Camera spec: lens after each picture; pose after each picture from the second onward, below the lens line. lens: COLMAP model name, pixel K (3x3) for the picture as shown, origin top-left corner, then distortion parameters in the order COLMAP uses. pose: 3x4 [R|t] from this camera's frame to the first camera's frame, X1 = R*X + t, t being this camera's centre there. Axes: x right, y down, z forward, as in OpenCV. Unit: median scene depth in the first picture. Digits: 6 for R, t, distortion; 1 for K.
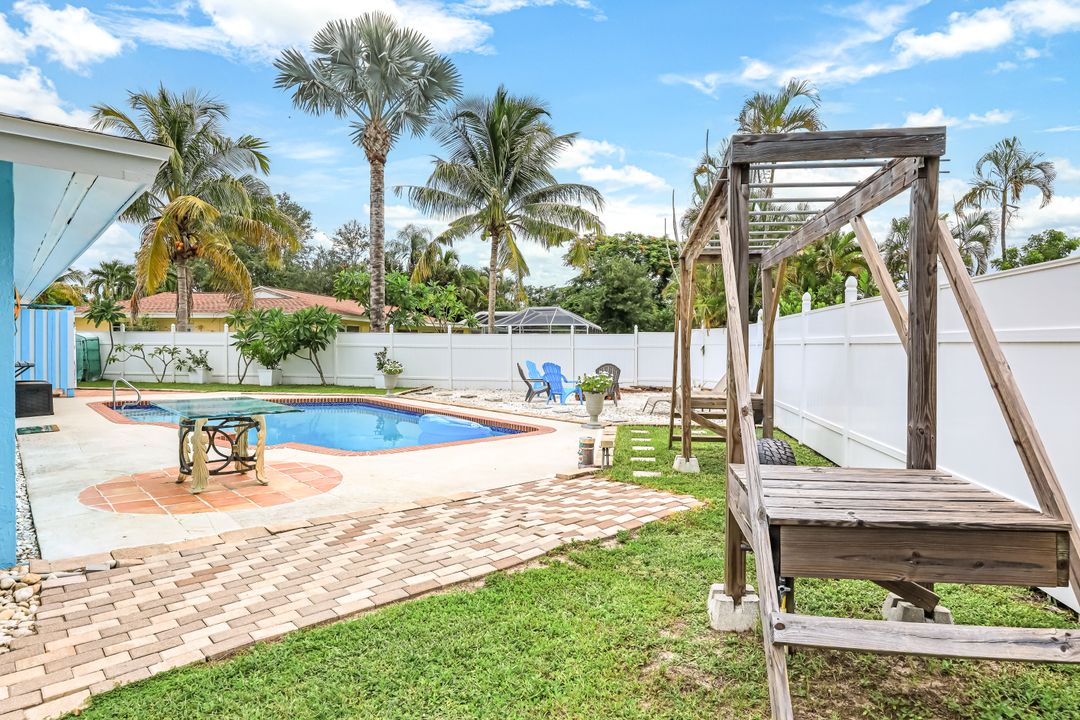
lens RADIAL K [[650.7, 0, 532.3], [0, 650.7, 356.4], [0, 0, 1]] dist [-0.006659, -0.001334]
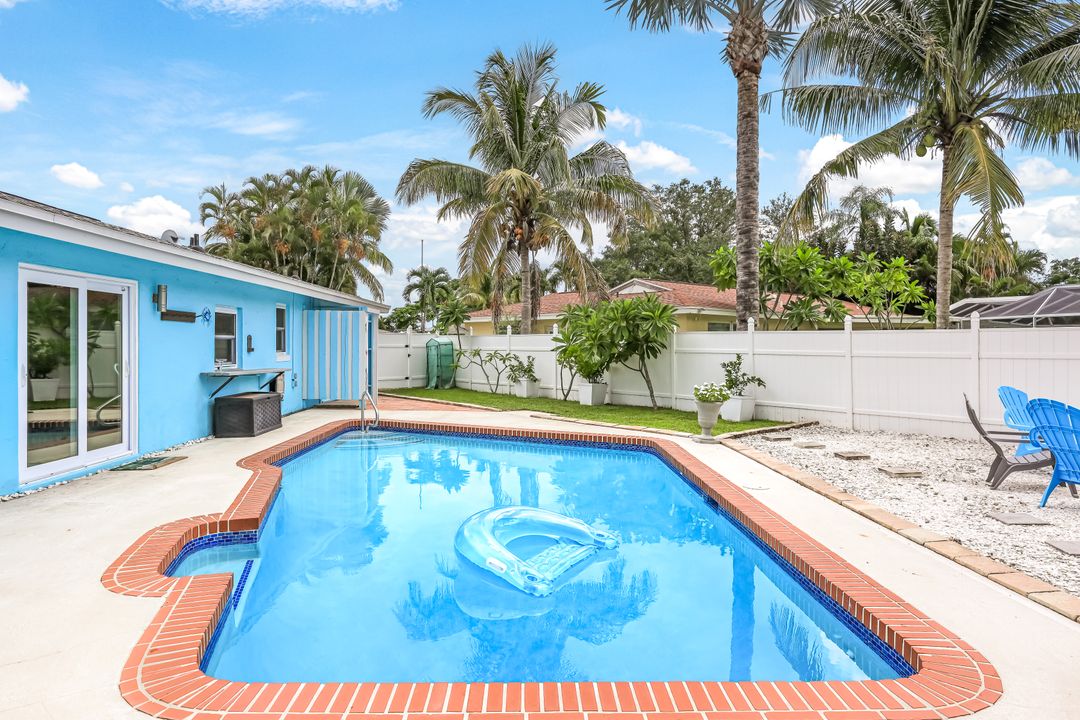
lens RADIAL K [[650.7, 0, 532.3], [0, 650.7, 356.4], [0, 0, 1]] dist [-0.006659, -0.001334]
pose [[0.753163, 0.007309, -0.657793, 0.034761], [-0.011631, 0.999930, -0.002207, -0.007900], [0.657731, 0.009313, 0.753195, 0.377698]]
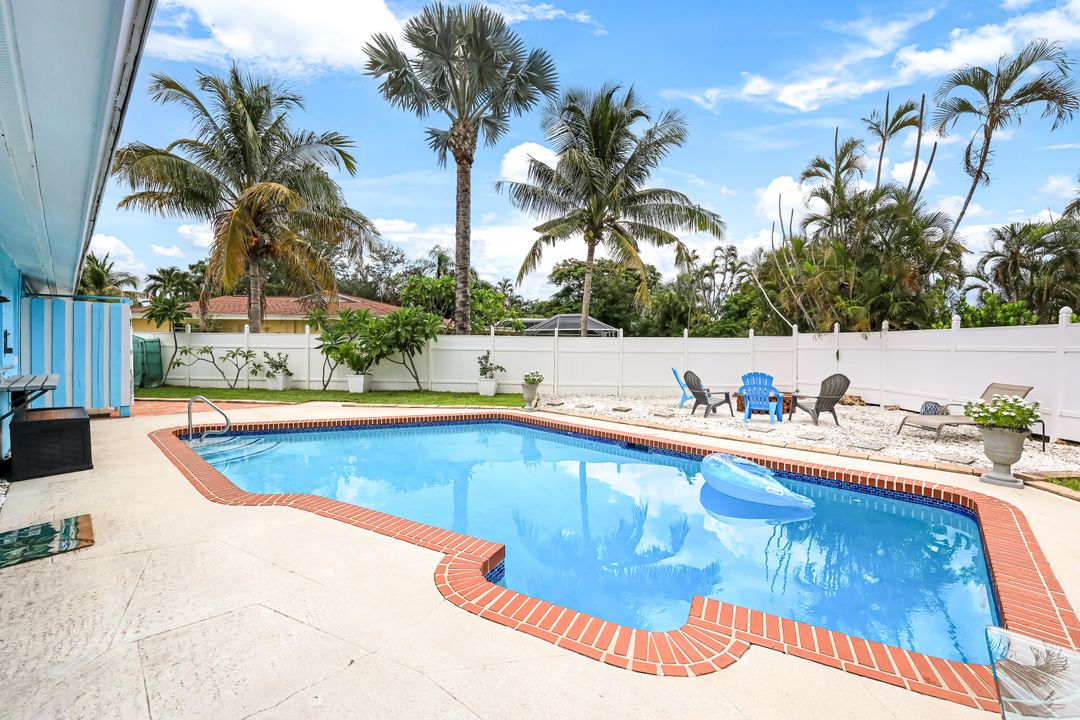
lens RADIAL K [[443.7, 0, 510.3], [0, 443.7, 350.8], [0, 0, 1]] dist [0.000881, 0.000191]
pose [[0.995688, 0.002257, 0.092738, -0.241053], [-0.001767, 0.999984, -0.005360, -0.010444], [-0.092749, 0.005173, 0.995676, 0.340880]]
